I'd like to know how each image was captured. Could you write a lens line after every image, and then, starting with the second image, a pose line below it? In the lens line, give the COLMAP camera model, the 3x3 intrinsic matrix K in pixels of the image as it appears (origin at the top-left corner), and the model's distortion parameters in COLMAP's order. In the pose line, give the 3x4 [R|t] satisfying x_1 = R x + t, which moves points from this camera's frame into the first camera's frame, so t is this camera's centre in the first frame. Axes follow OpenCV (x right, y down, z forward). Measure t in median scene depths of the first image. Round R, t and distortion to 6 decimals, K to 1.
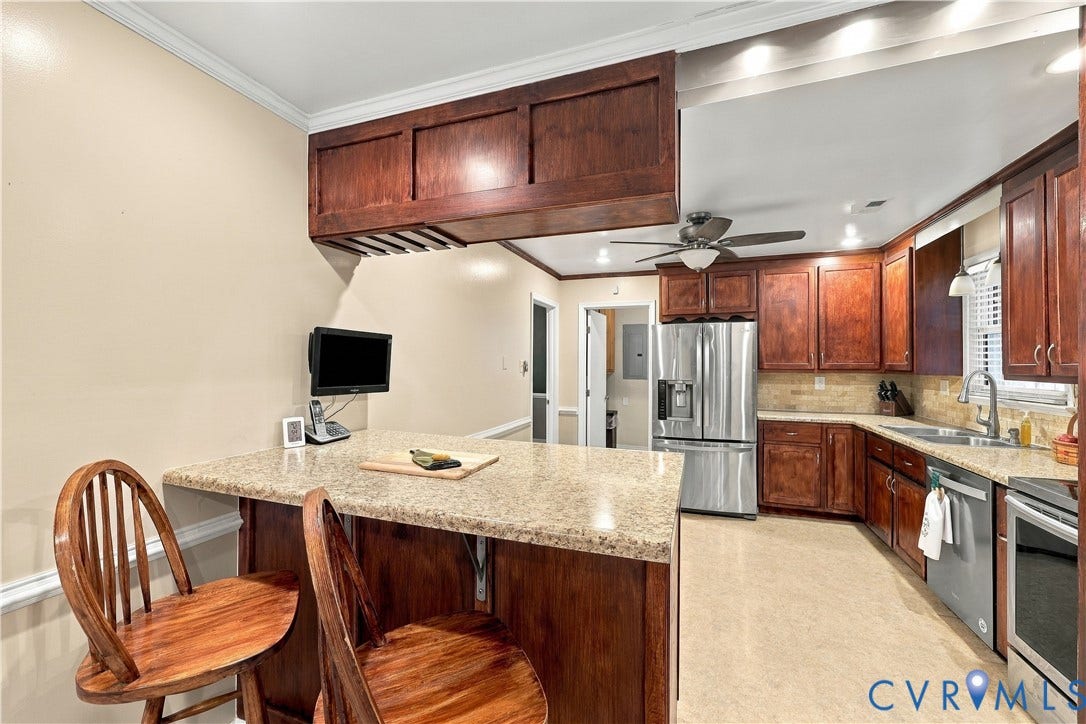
lens RADIAL K [[439.3, 0, 543.0], [0, 439.3, 362.0], [0, 0, 1]] dist [-0.000303, -0.000043]
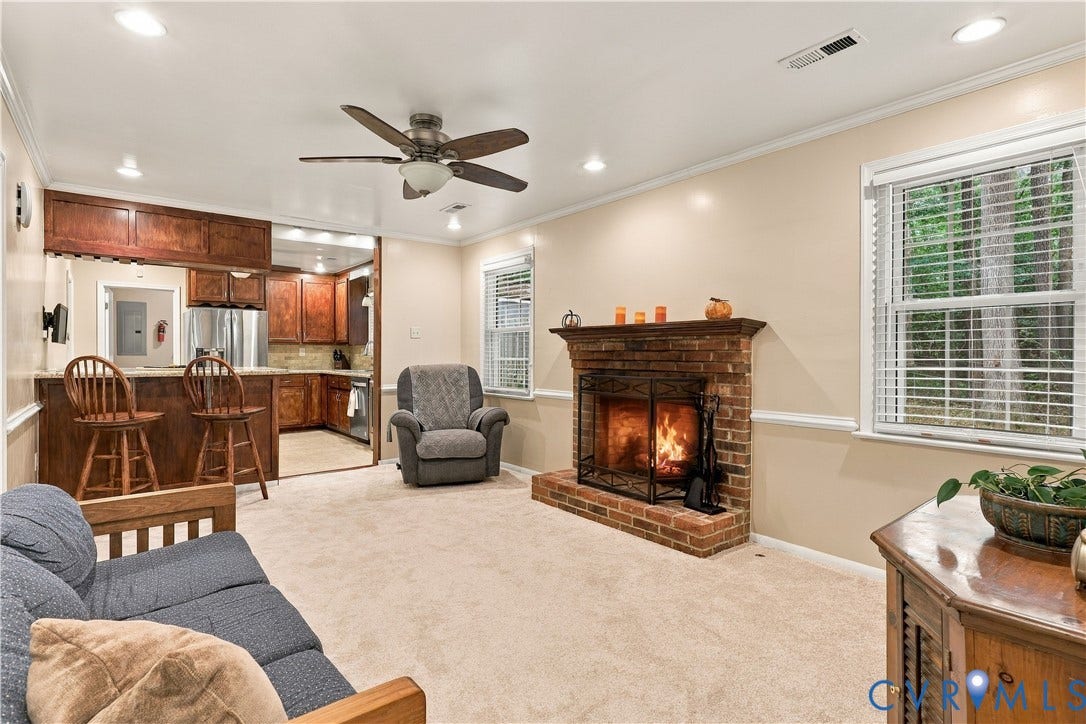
lens RADIAL K [[536.7, 0, 541.1], [0, 536.7, 357.0], [0, 0, 1]] dist [-0.003201, -0.000358]
pose [[0.527841, -0.005070, 0.849328, -0.597728], [-0.002835, 0.999966, 0.007731, 0.052339], [-0.849338, -0.006489, 0.527809, -0.807320]]
